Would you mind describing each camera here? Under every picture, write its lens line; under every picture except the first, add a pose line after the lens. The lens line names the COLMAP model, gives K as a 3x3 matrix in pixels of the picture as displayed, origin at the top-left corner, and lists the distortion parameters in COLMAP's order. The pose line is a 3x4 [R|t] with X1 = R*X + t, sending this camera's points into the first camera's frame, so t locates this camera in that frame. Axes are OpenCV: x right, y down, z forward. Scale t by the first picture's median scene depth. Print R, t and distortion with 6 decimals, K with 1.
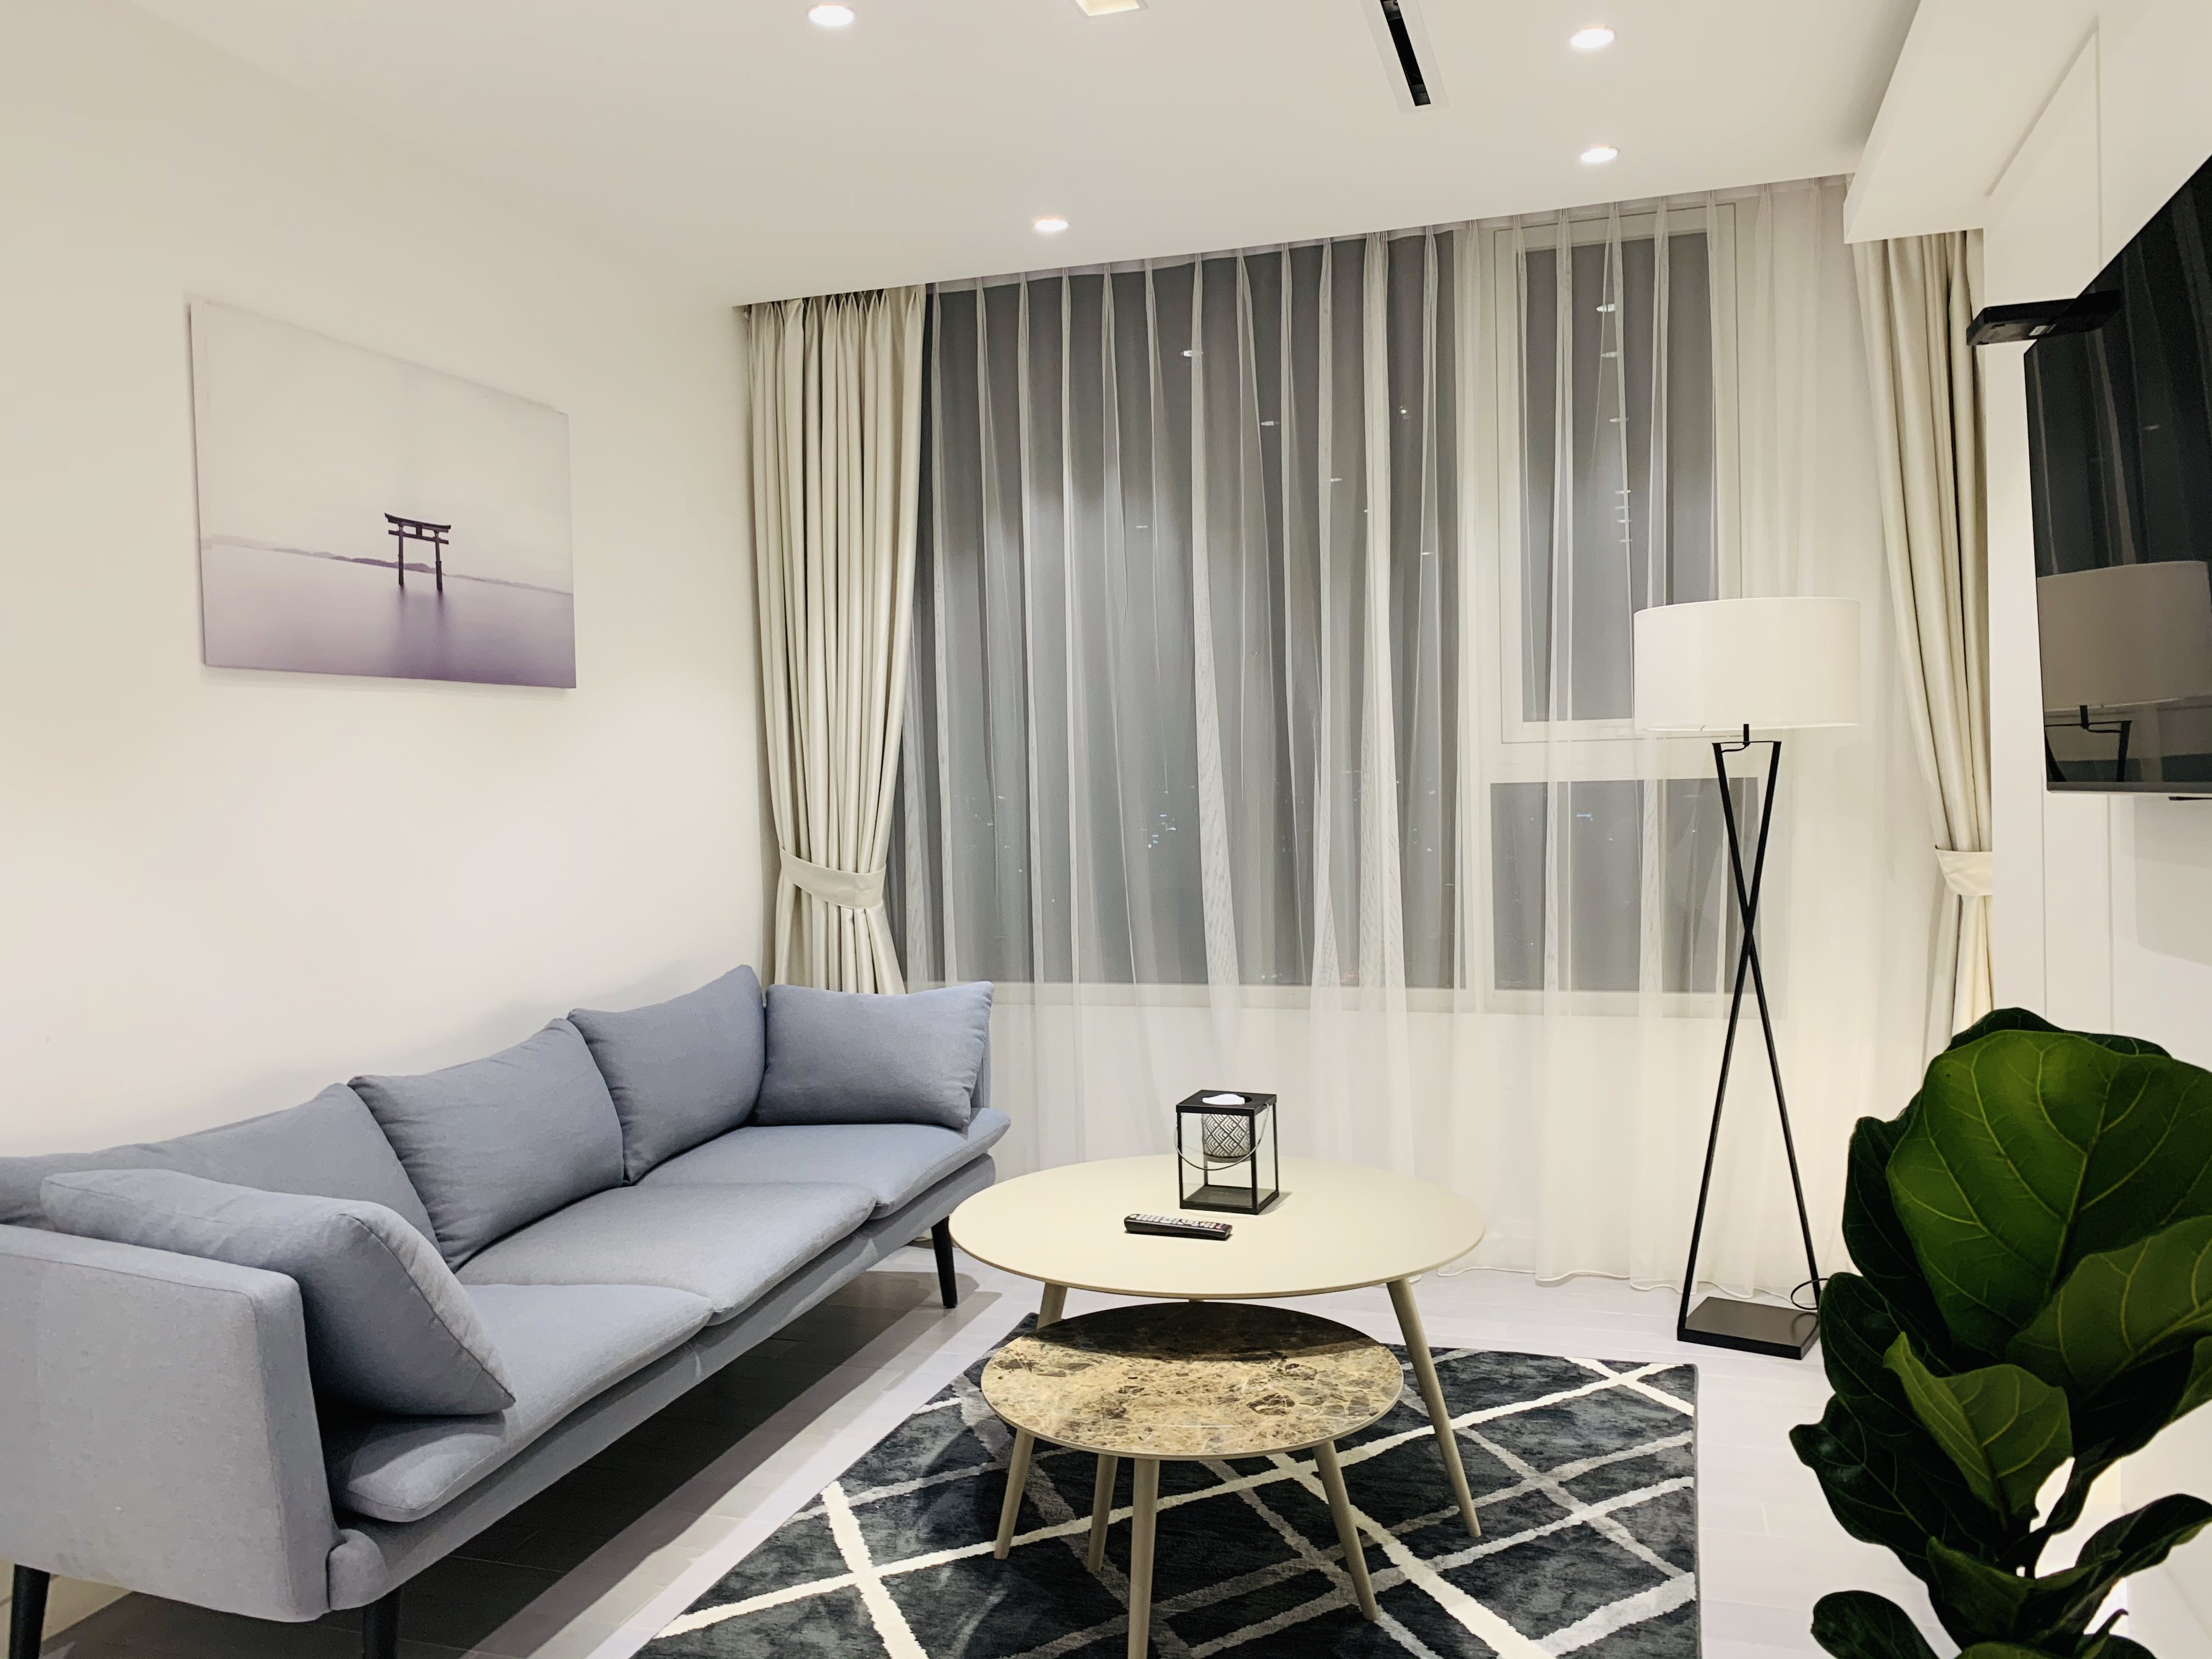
lens RADIAL K [[1699.4, 0, 1115.2], [0, 1699.4, 802.3], [0, 0, 1]] dist [0.049166, -0.042855]
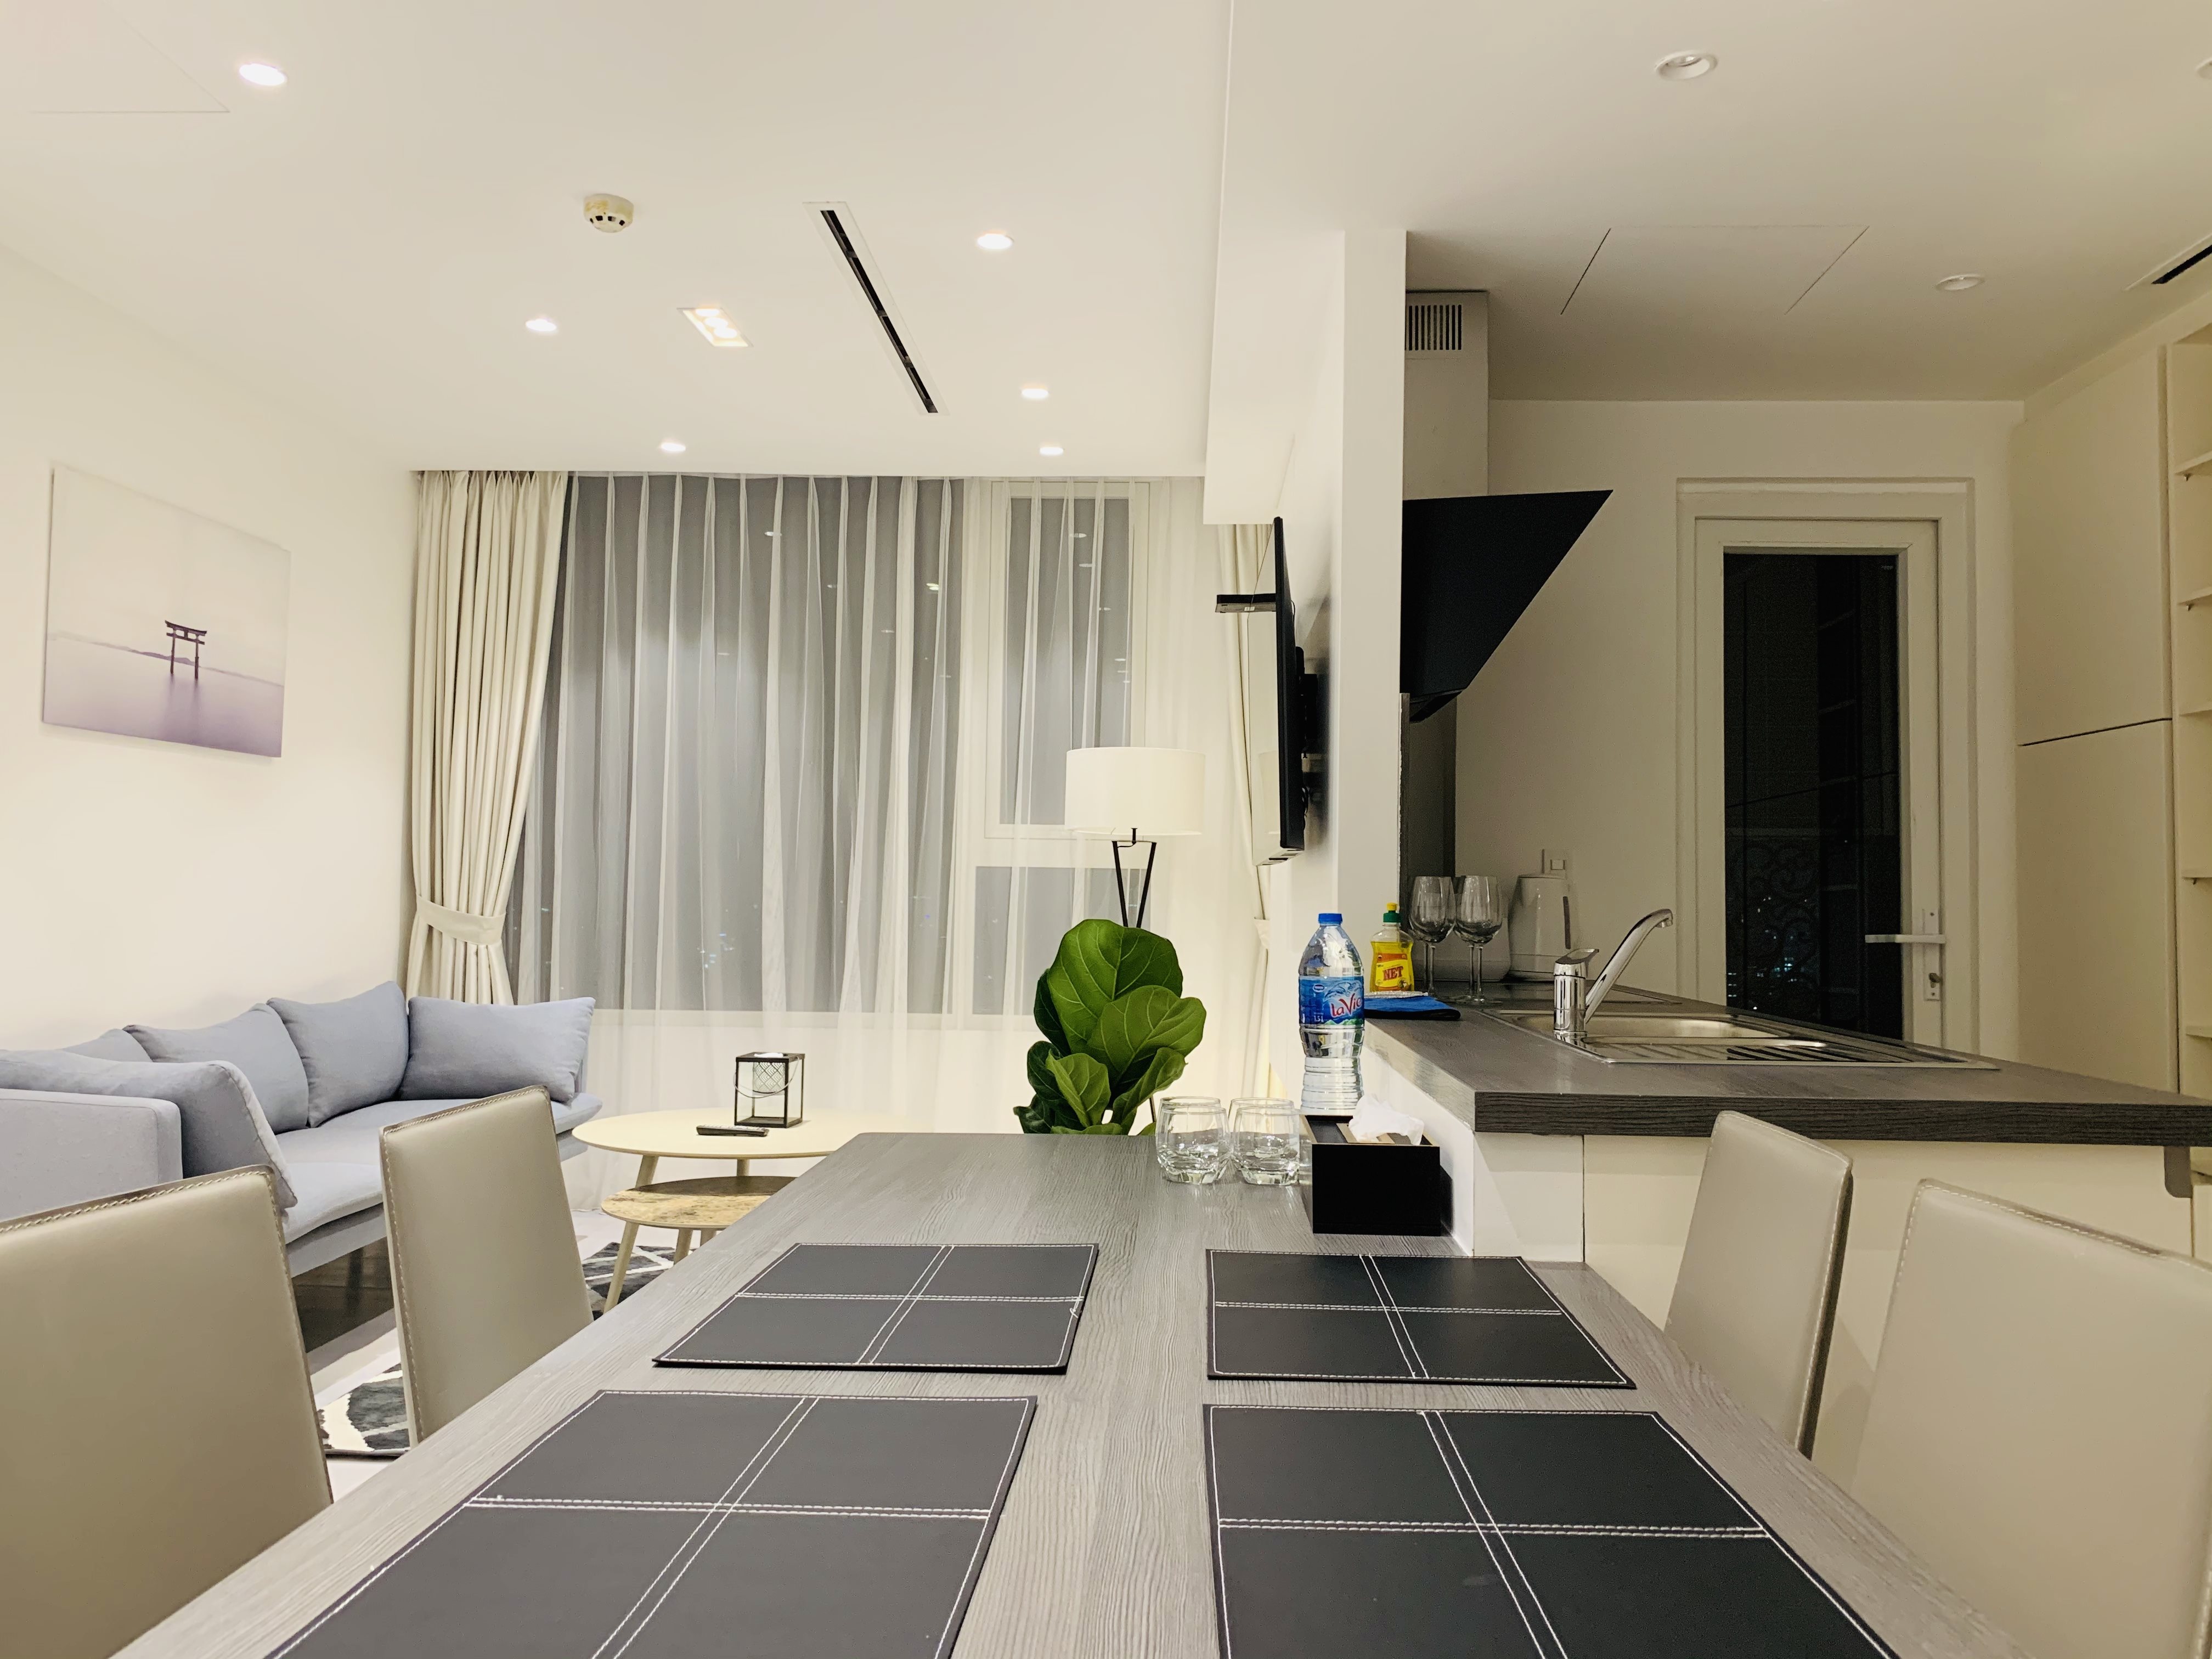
lens RADIAL K [[1699.4, 0, 1101.0], [0, 1699.4, 820.9], [0, 0, 1]] dist [0.049166, -0.042855]
pose [[0.968922, 0.052897, 0.241643, -0.020810], [-0.037705, 0.997036, -0.067067, 0.046679], [-0.244475, 0.055871, 0.968045, -0.426384]]
